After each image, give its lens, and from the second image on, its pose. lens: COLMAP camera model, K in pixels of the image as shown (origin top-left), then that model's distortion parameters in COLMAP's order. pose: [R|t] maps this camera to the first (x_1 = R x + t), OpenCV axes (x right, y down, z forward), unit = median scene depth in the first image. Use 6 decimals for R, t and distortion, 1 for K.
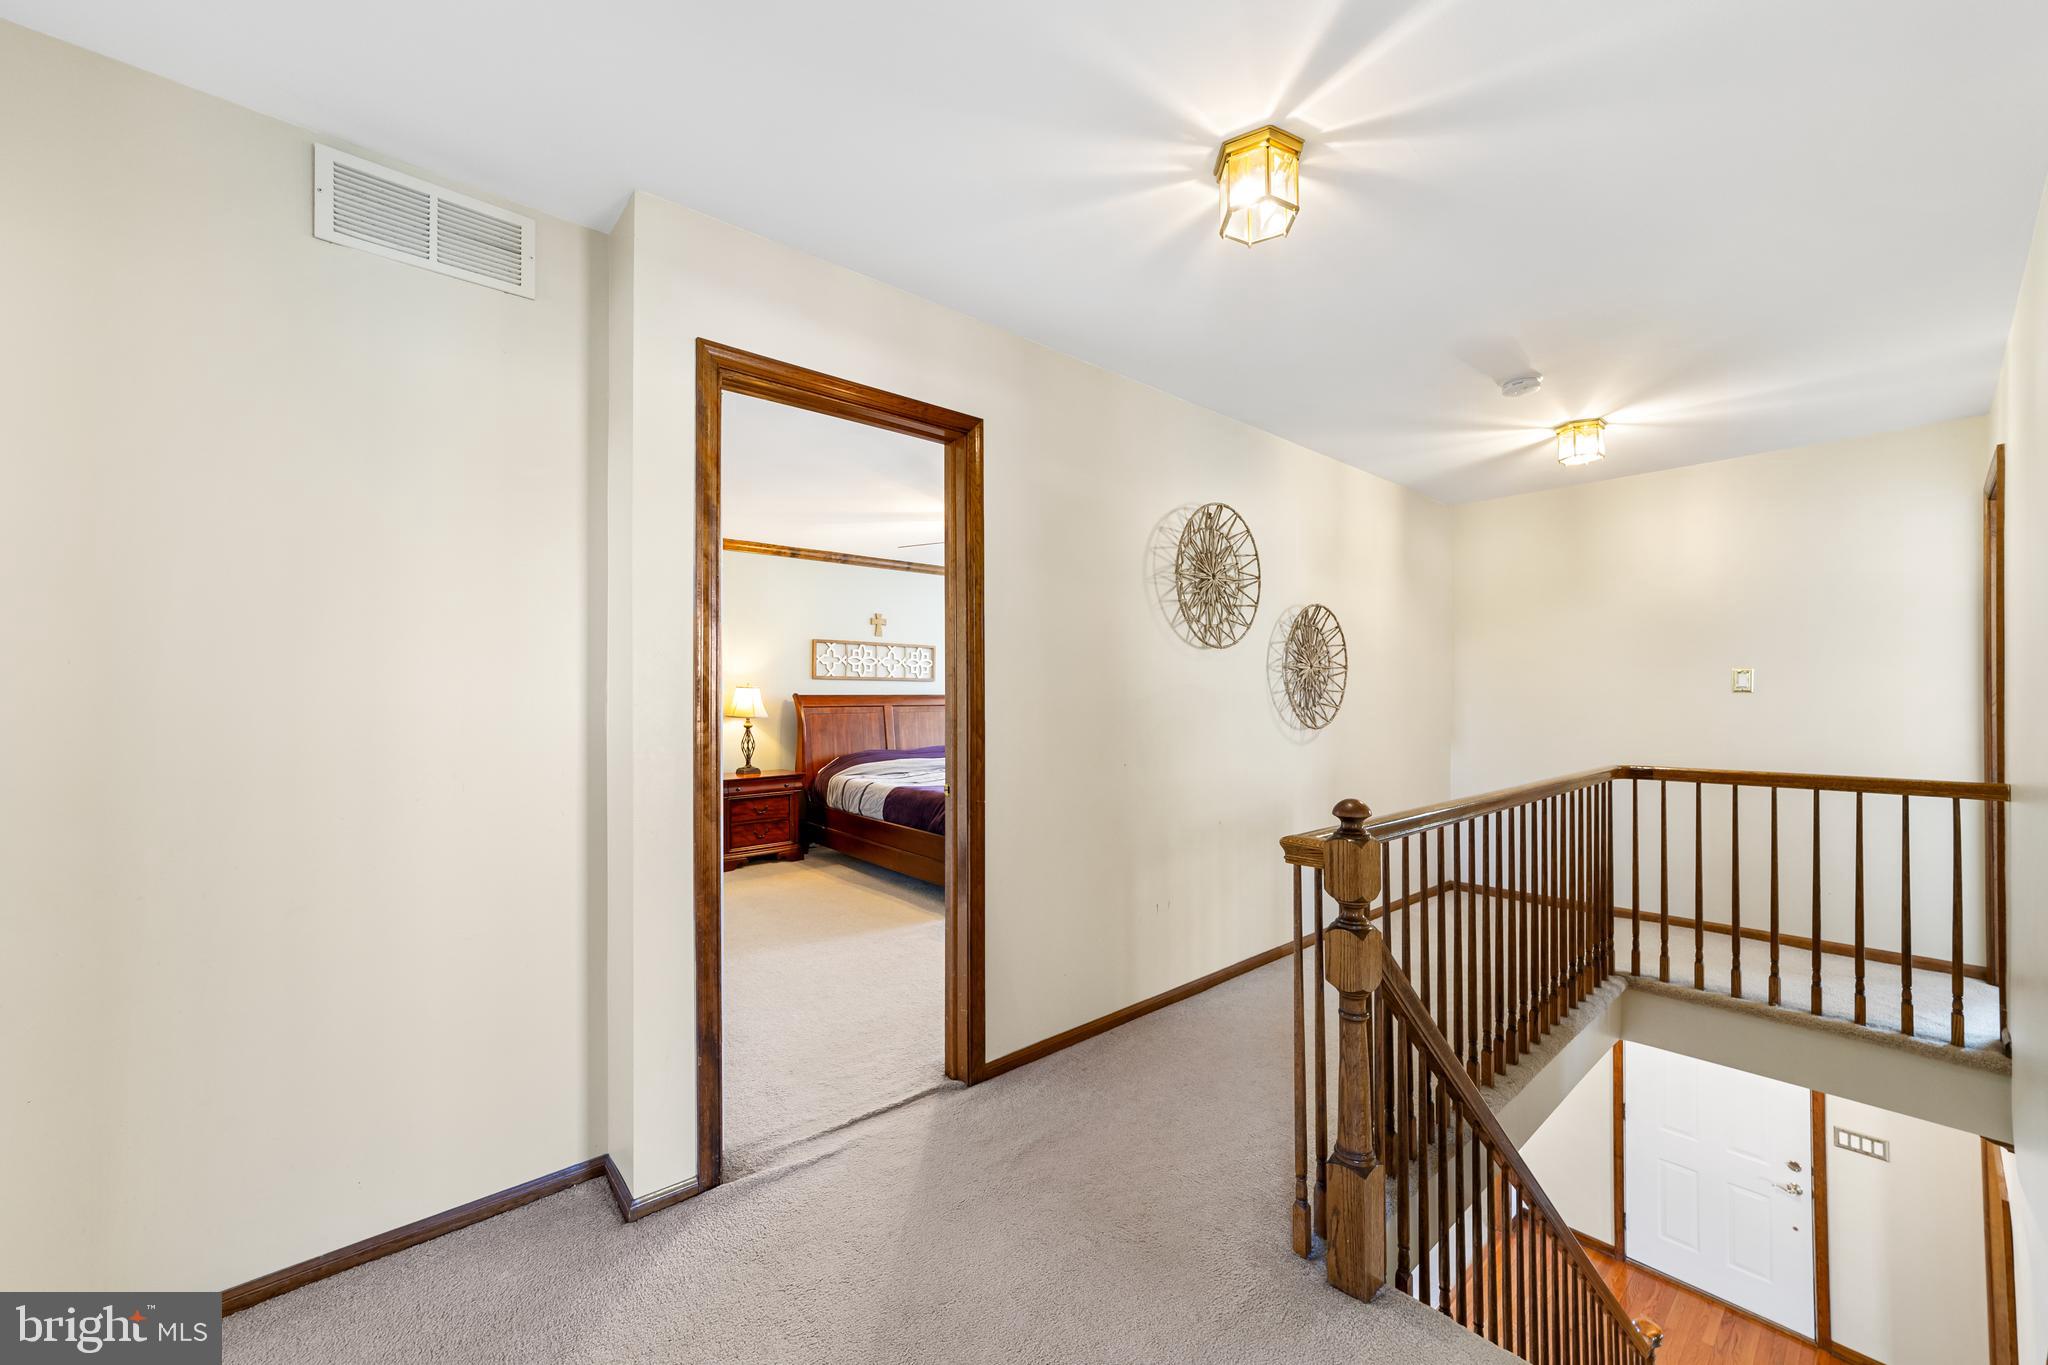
lens RADIAL K [[798.1, 0, 1020.2], [0, 798.1, 683.1], [0, 0, 1]] dist [-0.014466, 0.008062]
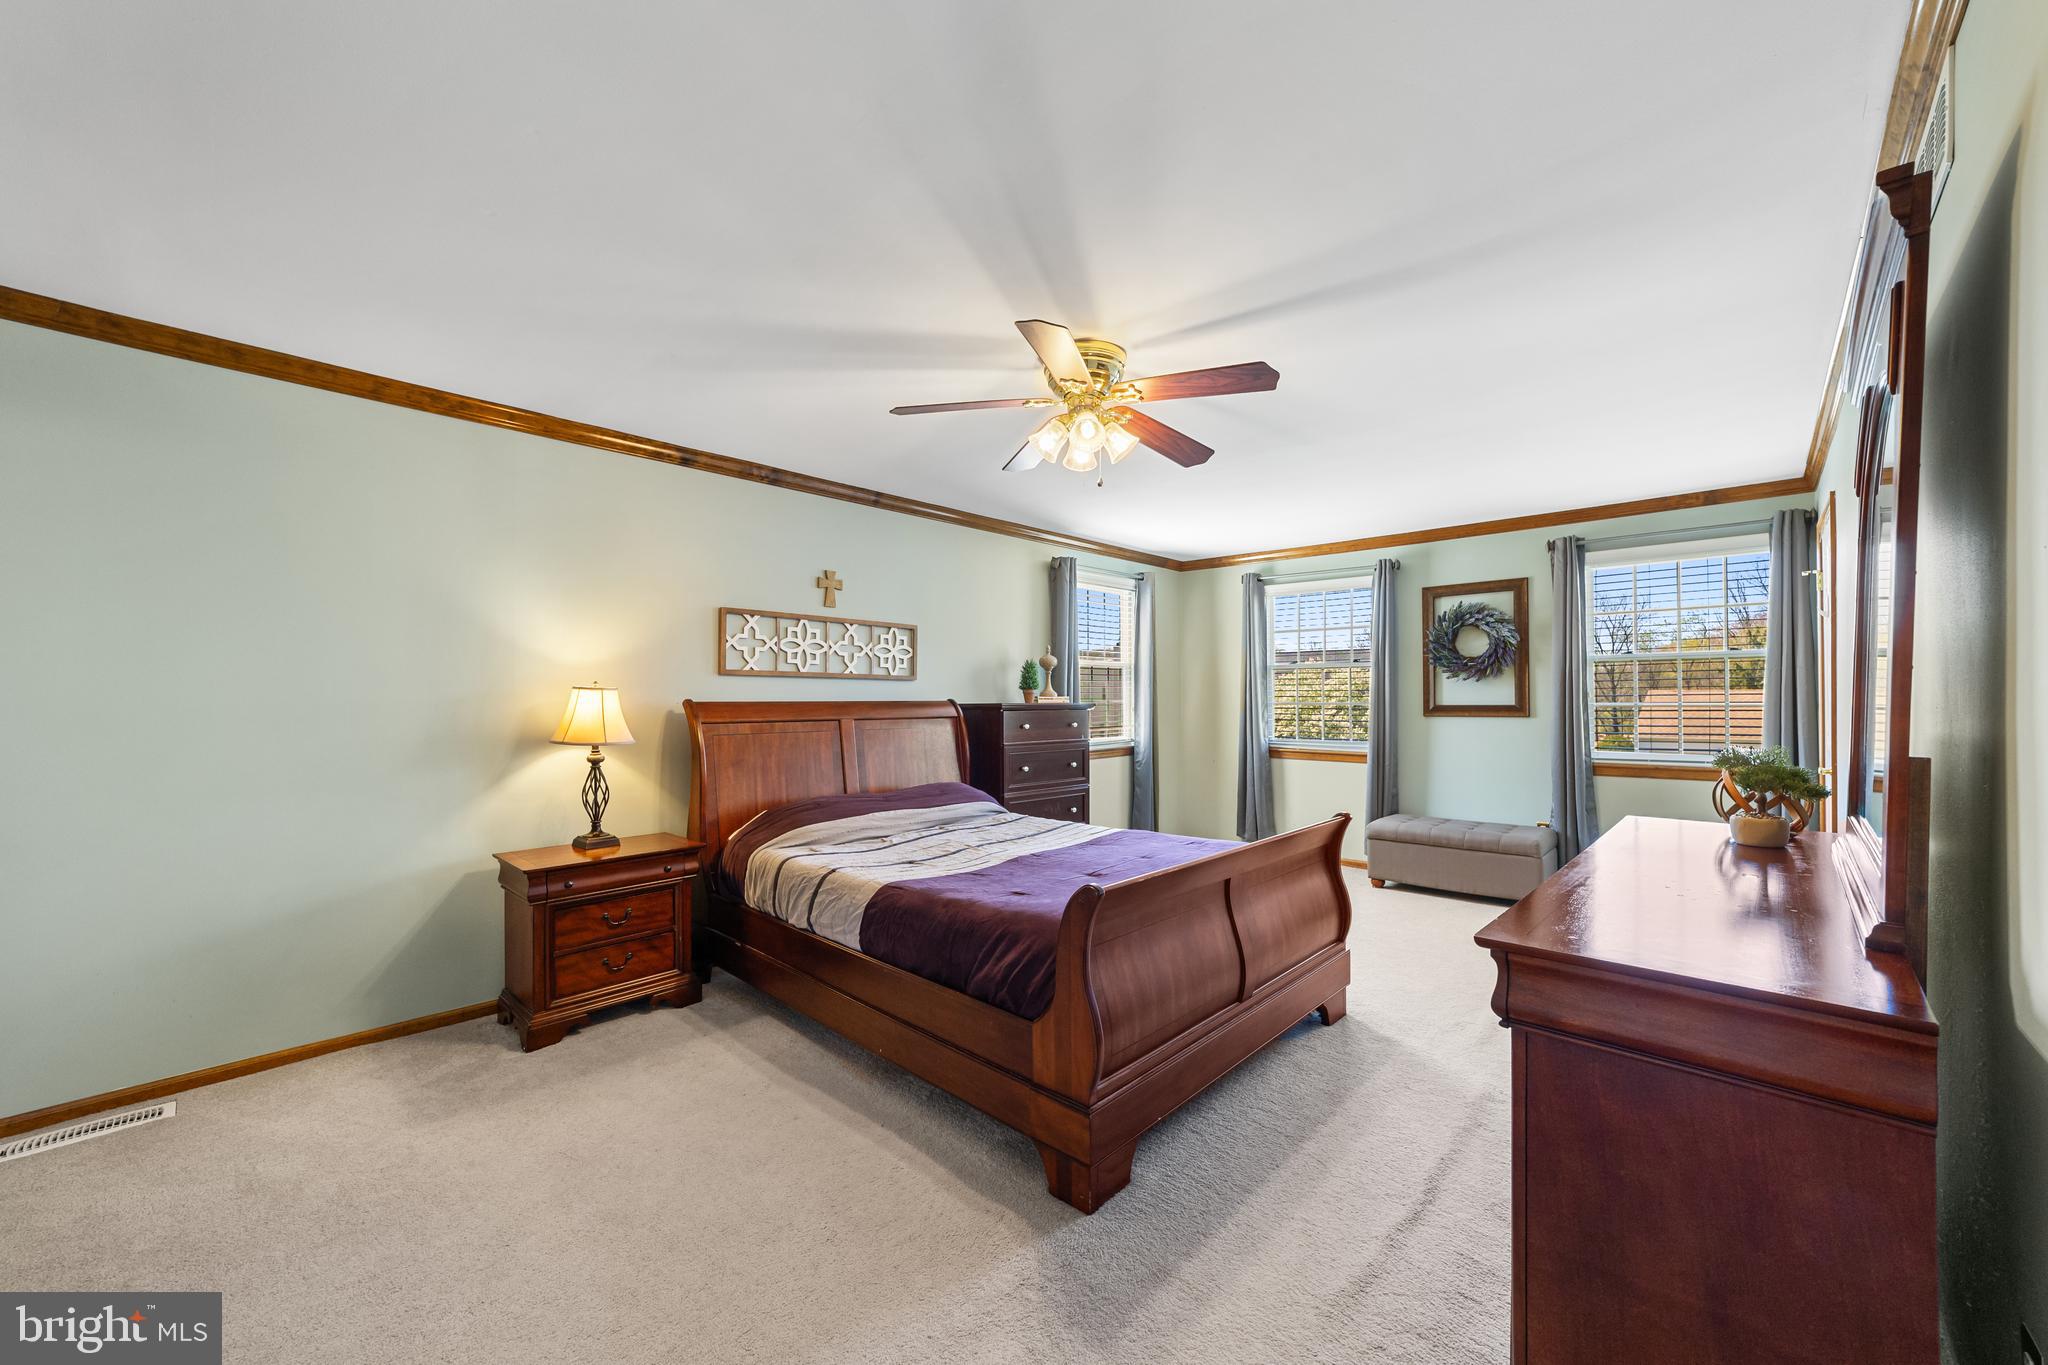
lens RADIAL K [[798.1, 0, 1027.4], [0, 798.1, 693.2], [0, 0, 1]] dist [-0.014466, 0.008062]
pose [[0.994487, 0.000976, 0.104855, -0.093594], [-0.001627, 0.999980, 0.006125, 0.004493], [-0.104847, -0.006262, 0.994469, 0.382358]]
